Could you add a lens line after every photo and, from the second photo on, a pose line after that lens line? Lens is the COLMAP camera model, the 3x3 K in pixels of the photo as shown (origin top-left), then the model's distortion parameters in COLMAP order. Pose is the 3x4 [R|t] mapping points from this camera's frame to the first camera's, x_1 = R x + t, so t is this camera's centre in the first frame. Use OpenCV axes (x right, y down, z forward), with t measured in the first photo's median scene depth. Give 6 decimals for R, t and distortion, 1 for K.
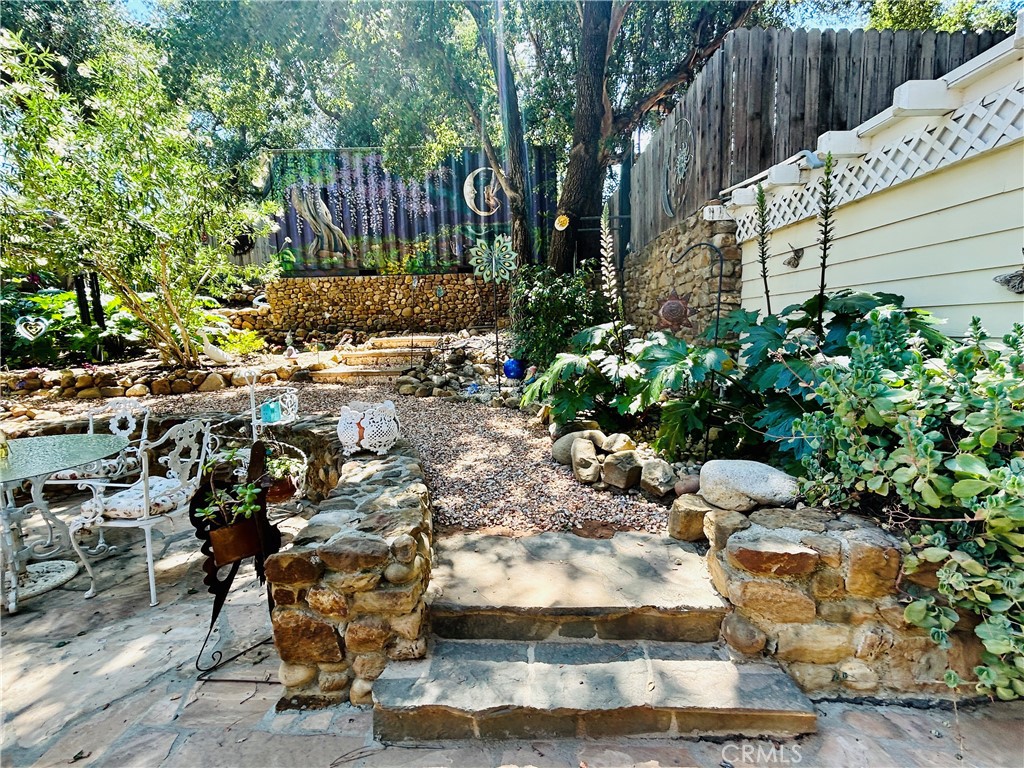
lens RADIAL K [[415.2, 0, 512.0], [0, 415.2, 384.0], [0, 0, 1]] dist [0.000636, -0.000007]
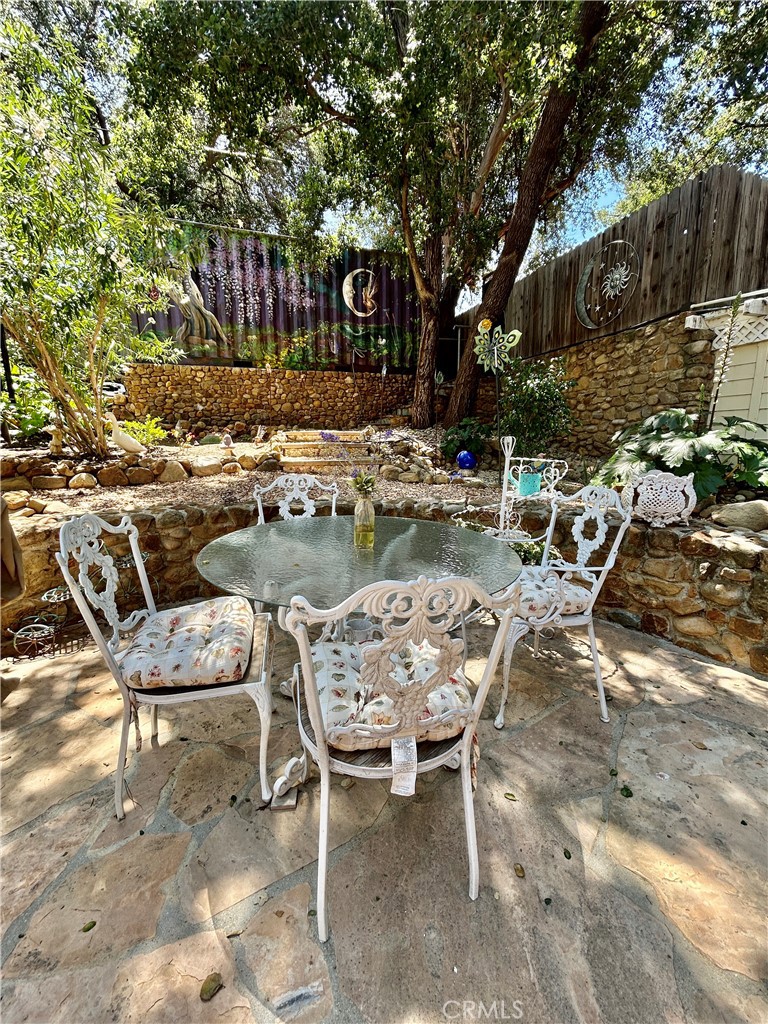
lens RADIAL K [[372.7, 0, 374.4], [0, 372.7, 499.0], [0, 0, 1]] dist [-0.000349, -0.000001]
pose [[0.967011, -0.019307, 0.254002, -0.283476], [0.011471, 0.999413, 0.032294, 0.017541], [-0.254476, -0.028315, 0.966664, 0.087060]]
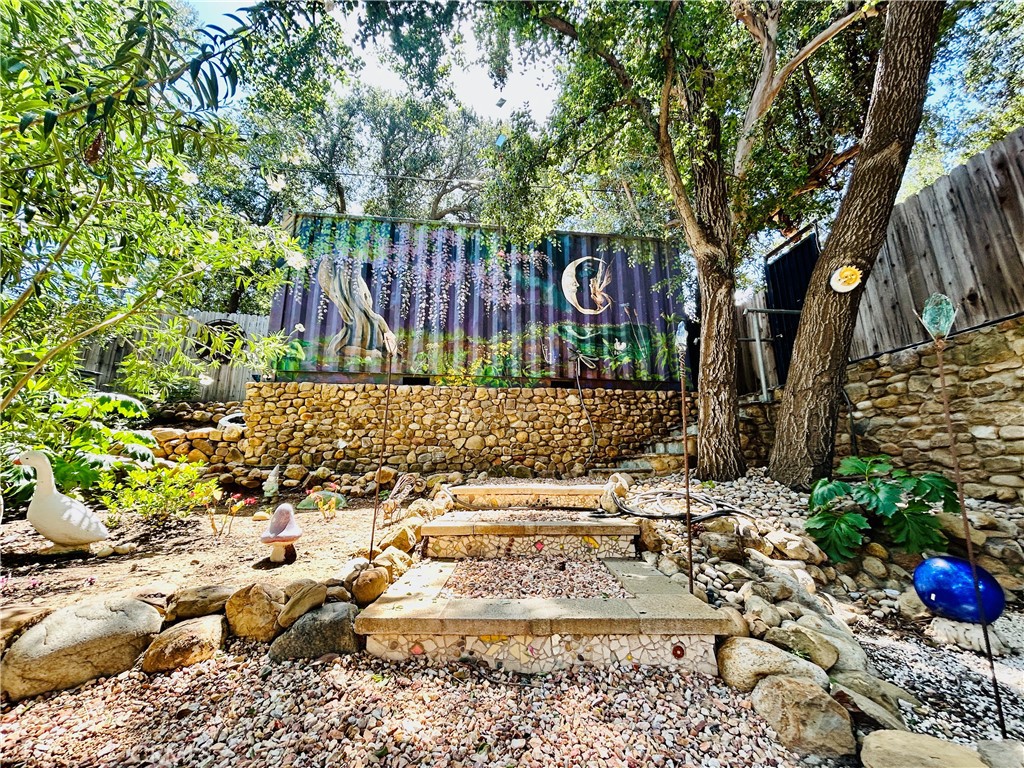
lens RADIAL K [[404.9, 0, 521.6], [0, 404.9, 391.5], [0, 0, 1]] dist [-0.000830, -0.000106]
pose [[0.996195, 0.041628, 0.076565, -0.234606], [-0.013551, 0.941850, -0.335761, -0.043972], [-0.086090, 0.333446, 0.938830, 0.402871]]
